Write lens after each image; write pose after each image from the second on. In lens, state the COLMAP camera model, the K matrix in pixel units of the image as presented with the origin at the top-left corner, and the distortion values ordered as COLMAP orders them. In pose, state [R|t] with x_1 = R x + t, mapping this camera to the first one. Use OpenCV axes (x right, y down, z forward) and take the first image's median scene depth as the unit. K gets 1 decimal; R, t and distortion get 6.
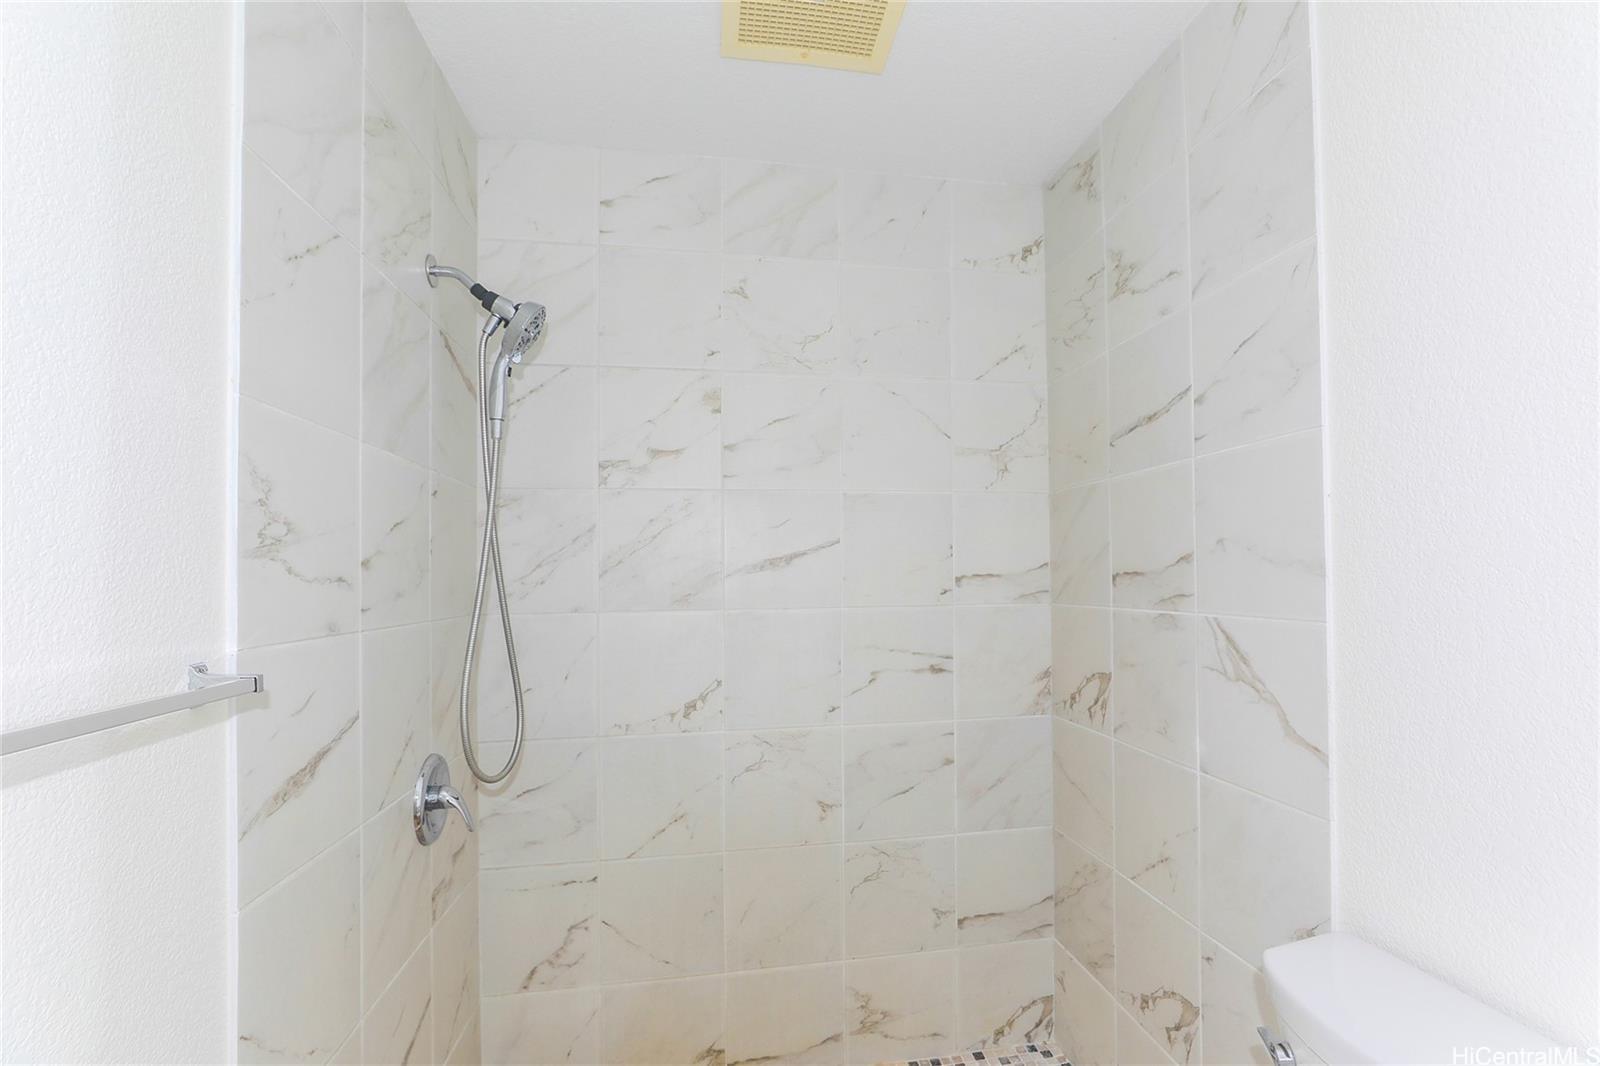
lens RADIAL K [[750.1, 0, 824.9], [0, 750.1, 563.6], [0, 0, 1]] dist [-0.031184, 0.011773]
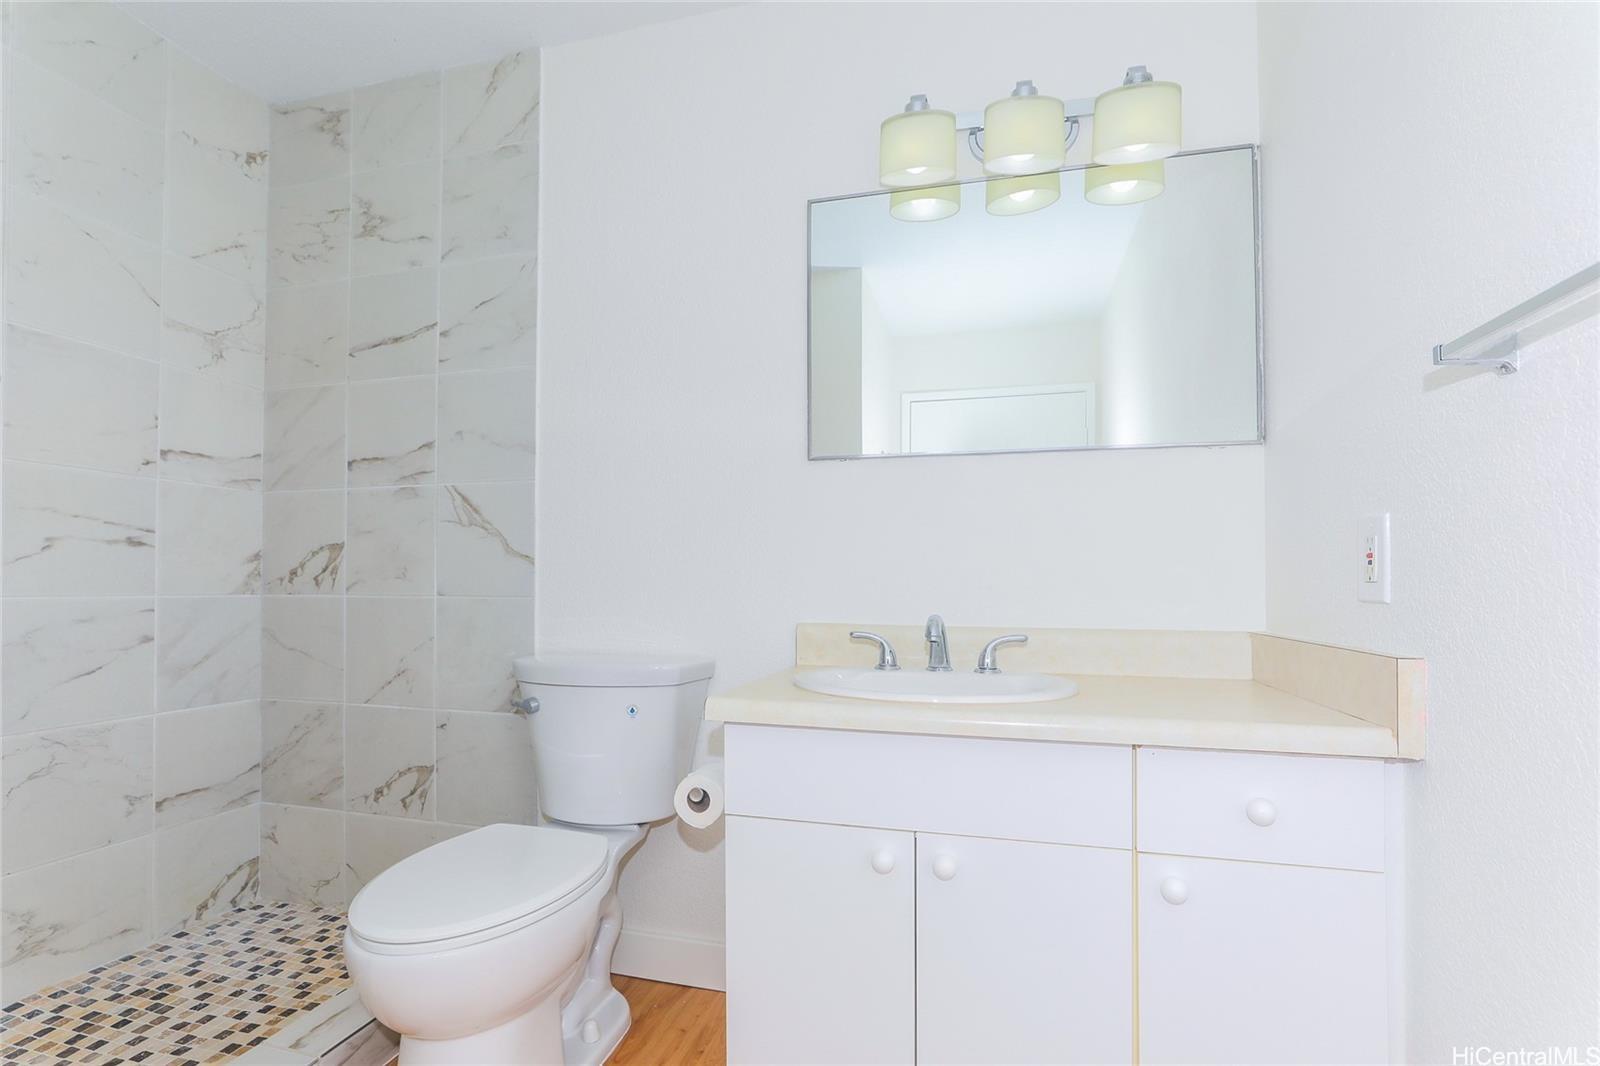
lens RADIAL K [[750.1, 0, 824.9], [0, 750.1, 563.6], [0, 0, 1]] dist [-0.031184, 0.011773]
pose [[0.401381, 0.046832, 0.914713, -0.355313], [-0.018813, 0.998903, -0.042887, 0.196221], [-0.915718, 0.000006, 0.401822, -0.165786]]
